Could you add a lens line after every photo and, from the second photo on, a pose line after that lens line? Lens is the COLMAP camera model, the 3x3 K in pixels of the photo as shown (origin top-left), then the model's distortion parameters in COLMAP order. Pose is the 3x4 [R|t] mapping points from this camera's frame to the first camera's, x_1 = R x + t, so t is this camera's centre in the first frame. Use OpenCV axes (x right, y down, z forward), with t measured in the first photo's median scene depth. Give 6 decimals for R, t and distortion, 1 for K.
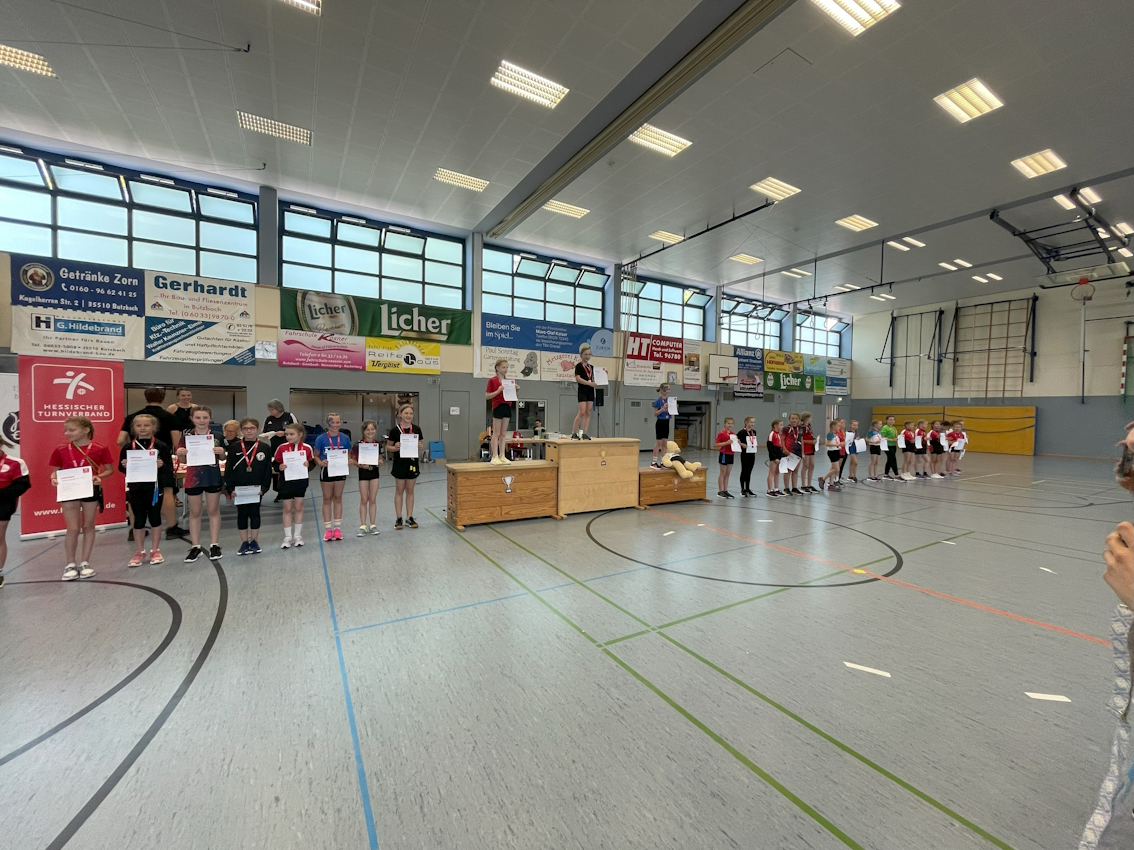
lens RADIAL K [[457.2, 0, 565.1], [0, 457.2, 425.6], [0, 0, 1]] dist [-0.005985, 0.000259]
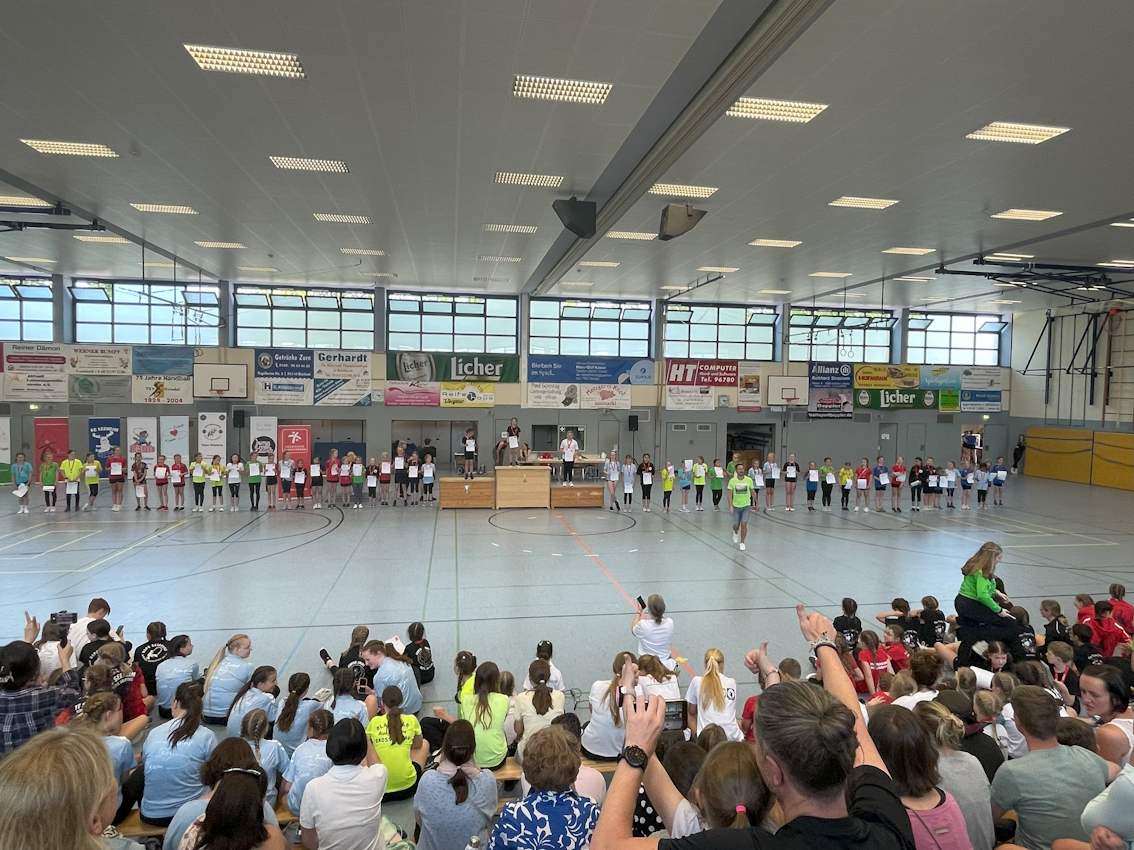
lens RADIAL K [[686.5, 0, 567.0], [0, 686.5, 425.0], [0, 0, 1]] dist [0.004097, -0.044237]
pose [[0.933530, 0.017828, -0.358056, 0.598944], [-0.013978, 0.999813, 0.013340, -0.087378], [0.358227, -0.007448, 0.933605, -0.721411]]
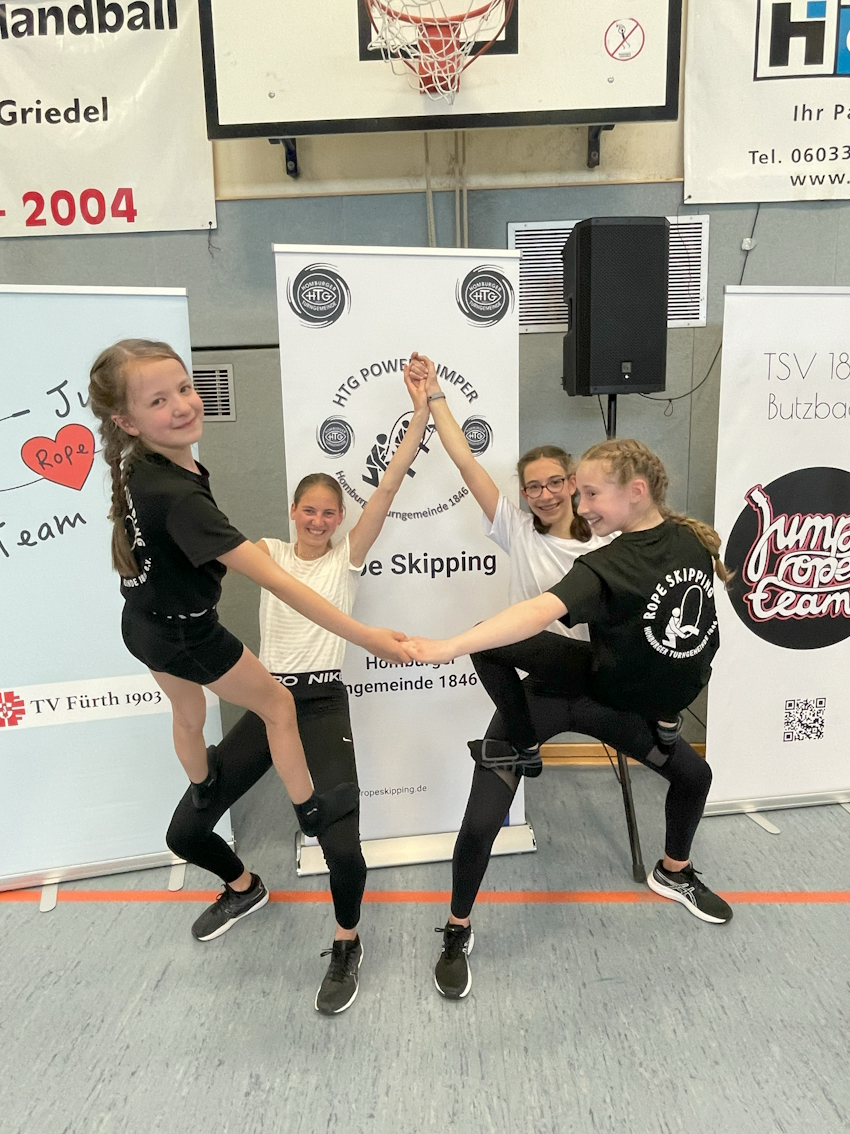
lens RADIAL K [[761.5, 0, 425.0], [0, 761.5, 567.0], [0, 0, 1]] dist [-0.000611, -0.000428]
pose [[0.839099, 0.061228, -0.540522, -0.739379], [0.018228, 0.989922, 0.140432, -0.028422], [0.543673, -0.127689, 0.829527, 0.403080]]
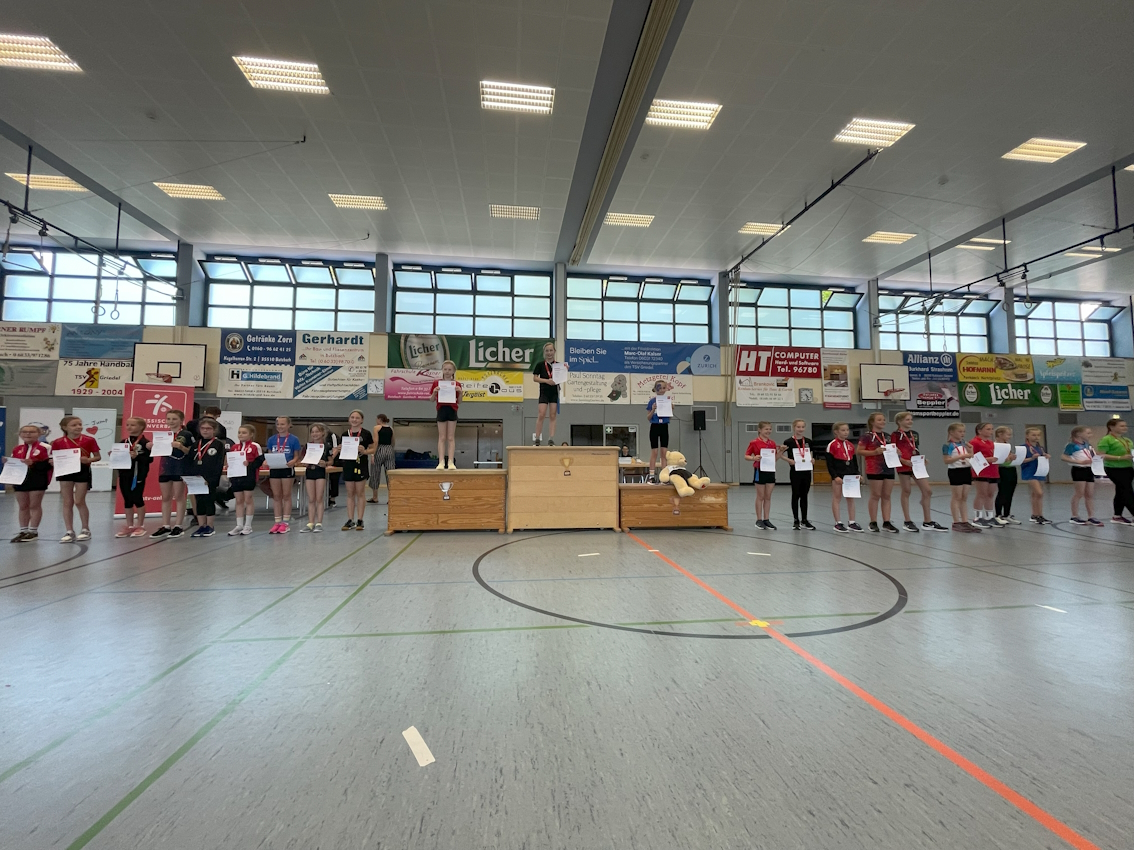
lens RADIAL K [[457.2, 0, 565.1], [0, 457.2, 425.6], [0, 0, 1]] dist [-0.005985, 0.000259]
pose [[0.915607, -0.035199, -0.400530, 0.216040], [-0.003055, 0.995523, -0.094471, 0.037380], [0.402062, 0.087722, 0.911400, 0.103369]]
